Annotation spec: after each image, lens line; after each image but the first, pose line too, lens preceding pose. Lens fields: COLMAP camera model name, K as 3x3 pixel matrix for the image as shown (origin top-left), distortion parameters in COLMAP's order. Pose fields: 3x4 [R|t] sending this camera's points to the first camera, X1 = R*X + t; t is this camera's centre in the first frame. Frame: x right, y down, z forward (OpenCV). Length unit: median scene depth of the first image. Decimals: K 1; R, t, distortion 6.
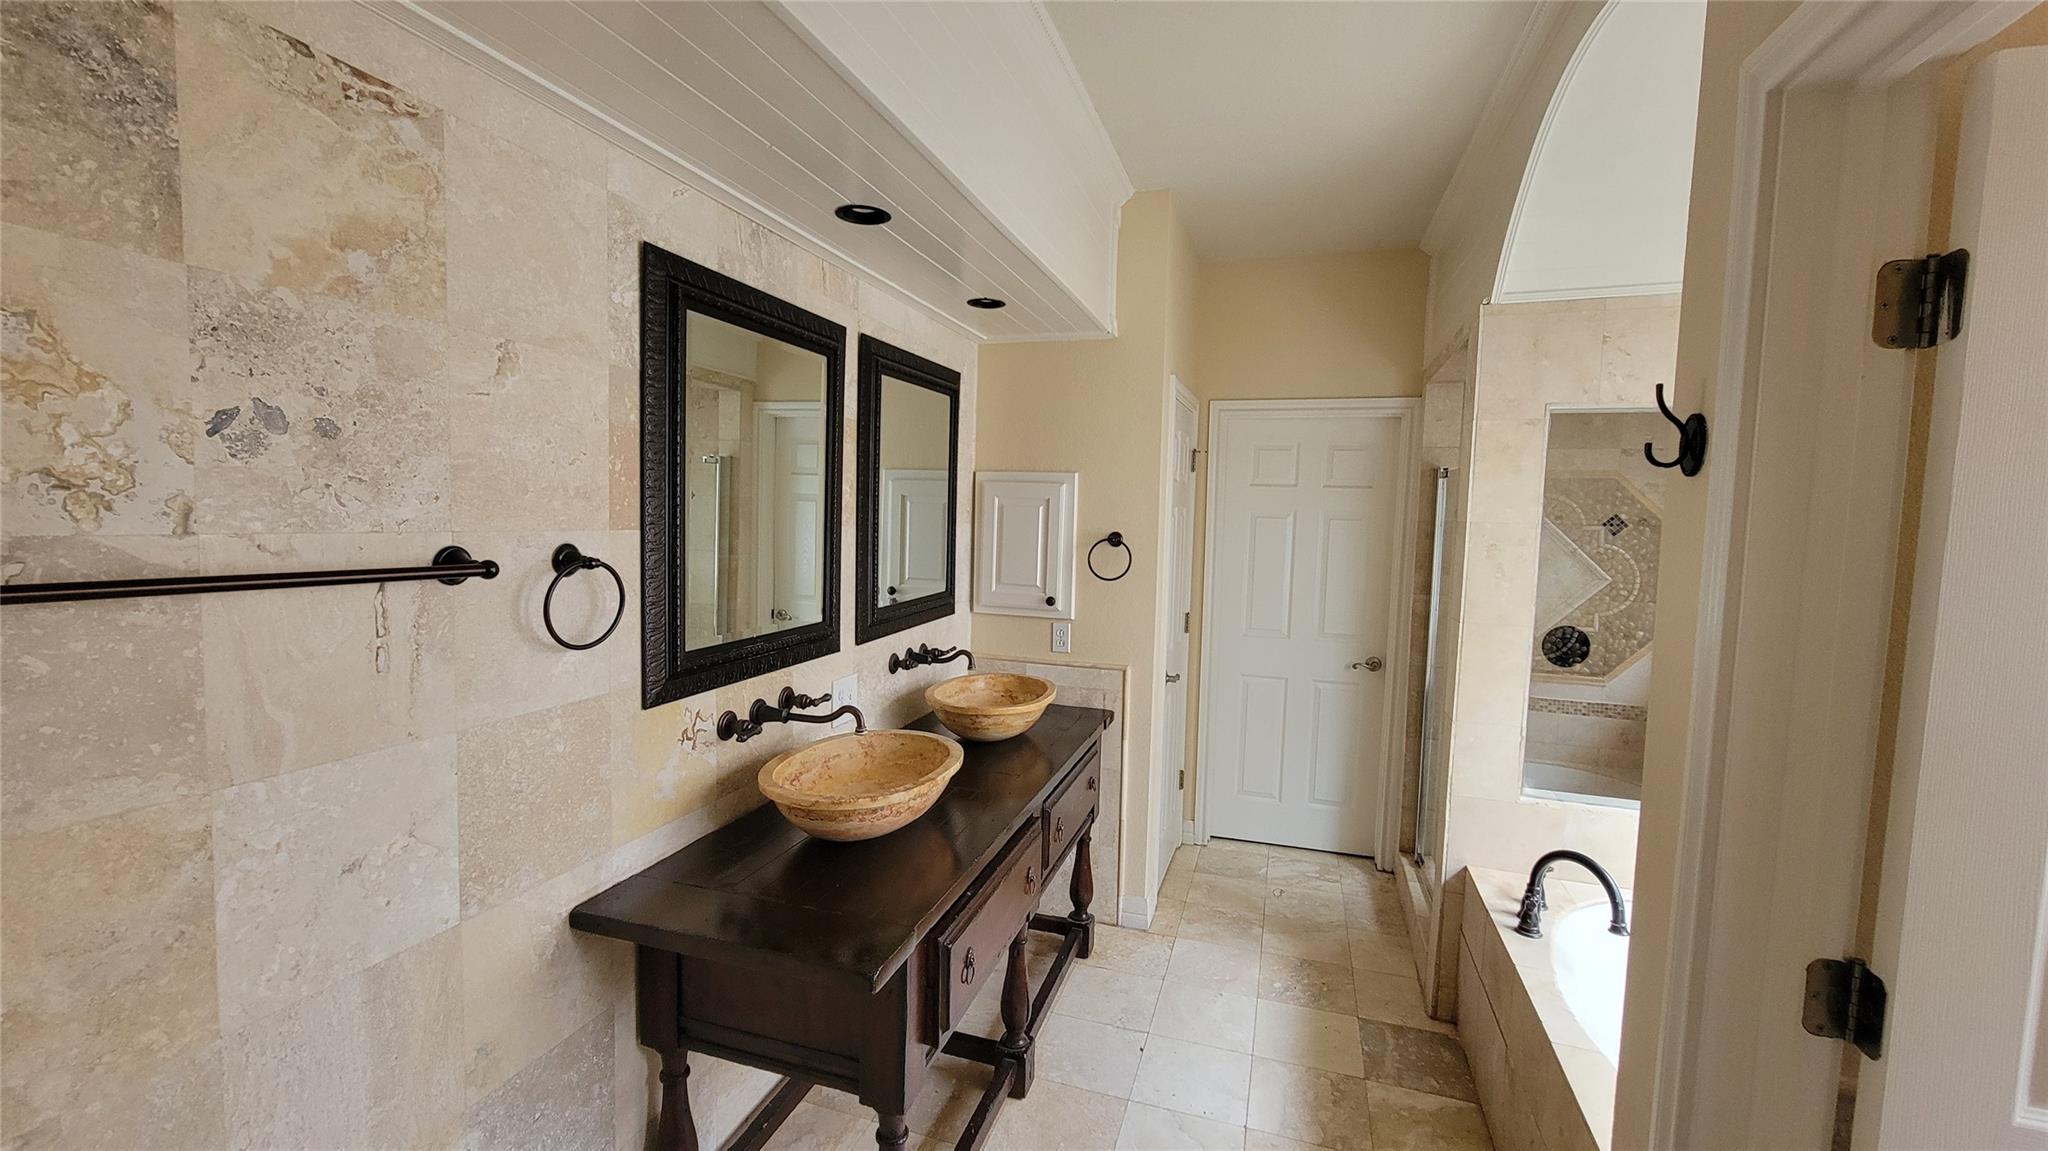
lens RADIAL K [[838.2, 0, 1017.3], [0, 838.2, 575.4], [0, 0, 1]] dist [-0.001107, 0.002287]
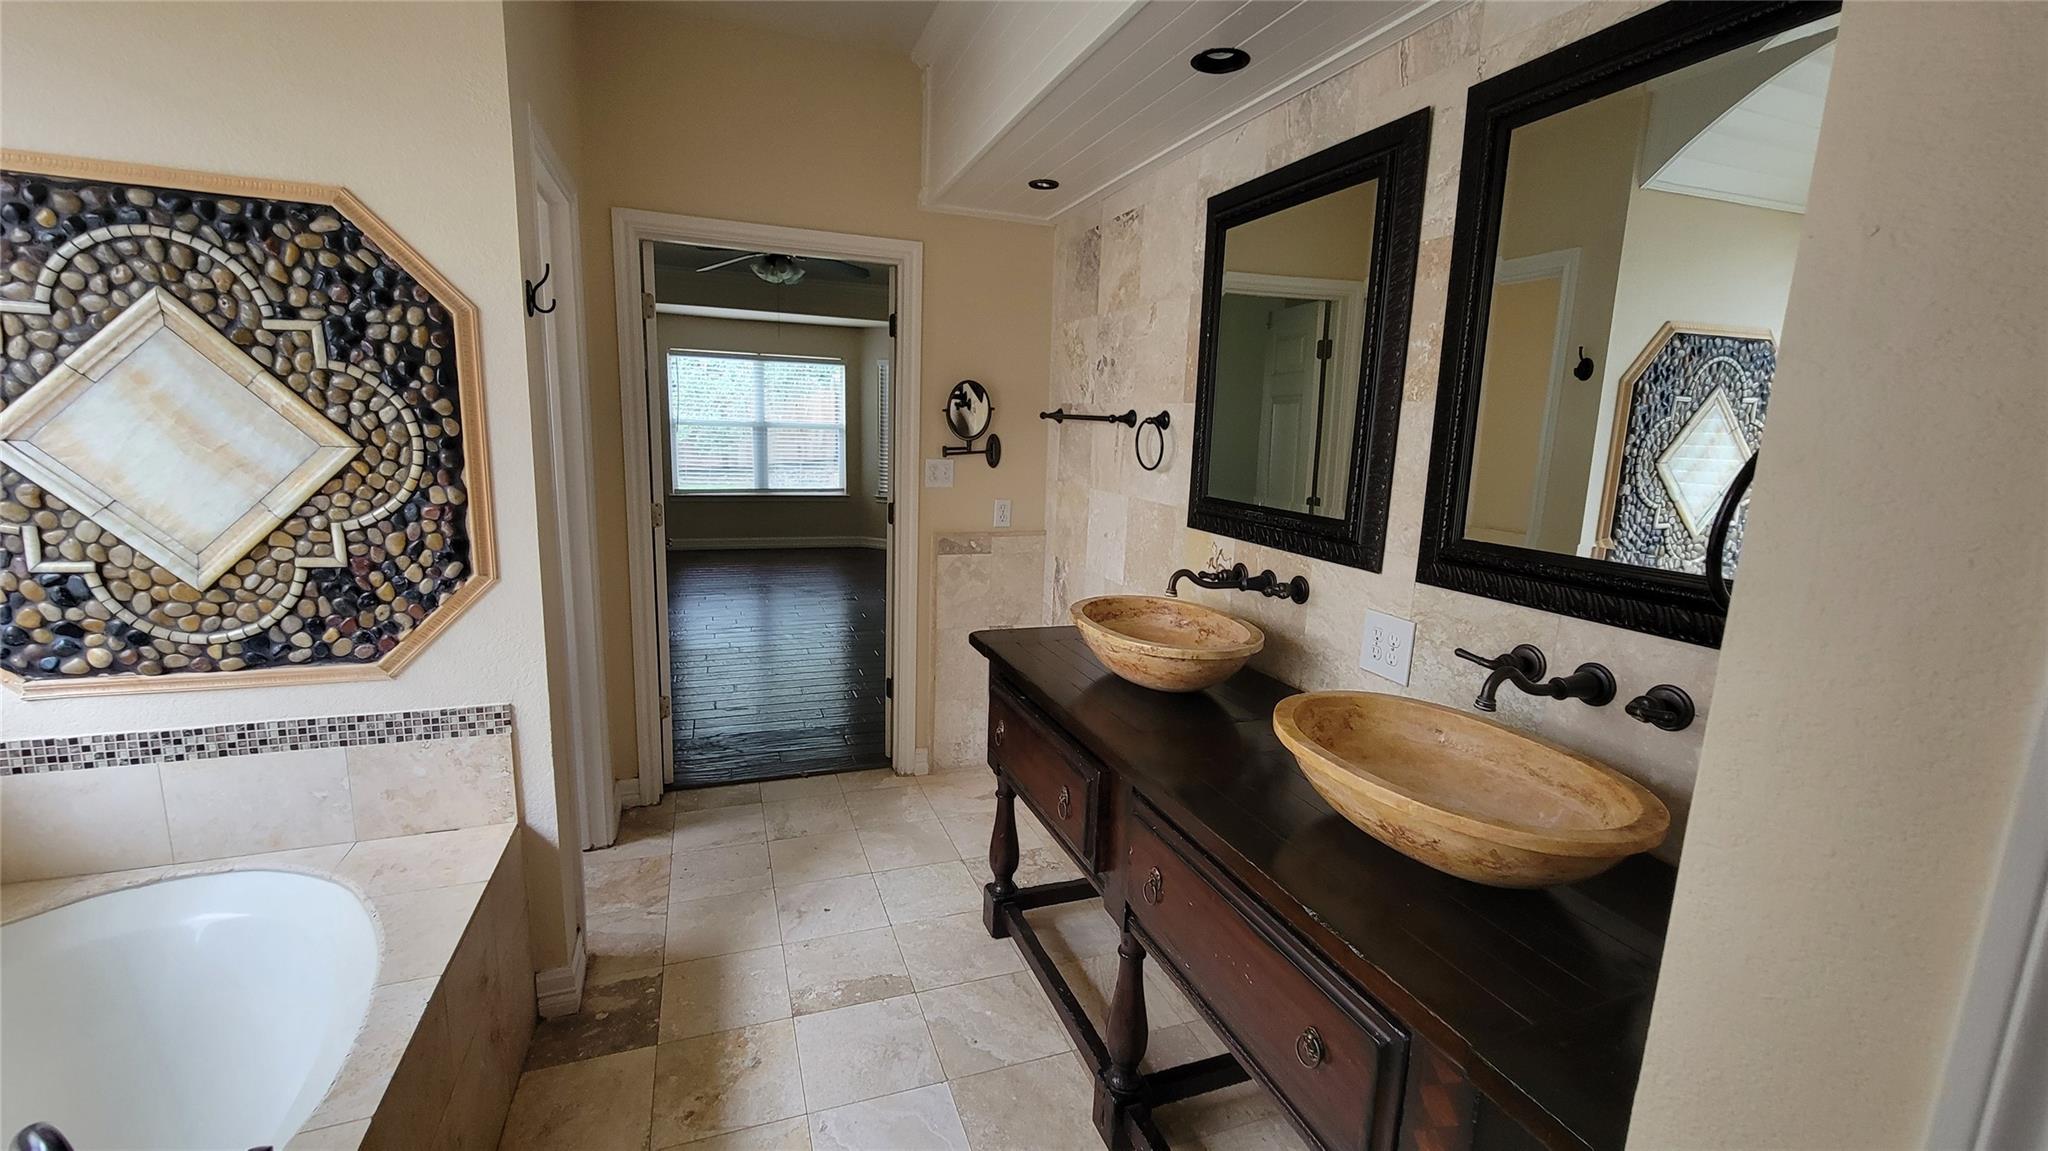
lens RADIAL K [[838.2, 0, 1017.3], [0, 838.2, 575.4], [0, 0, 1]] dist [-0.001107, 0.002287]
pose [[-0.782729, 0.062475, -0.619219, 0.642283], [-0.101665, 0.968749, 0.226251, -0.055008], [0.614003, 0.240046, -0.751917, 1.758409]]
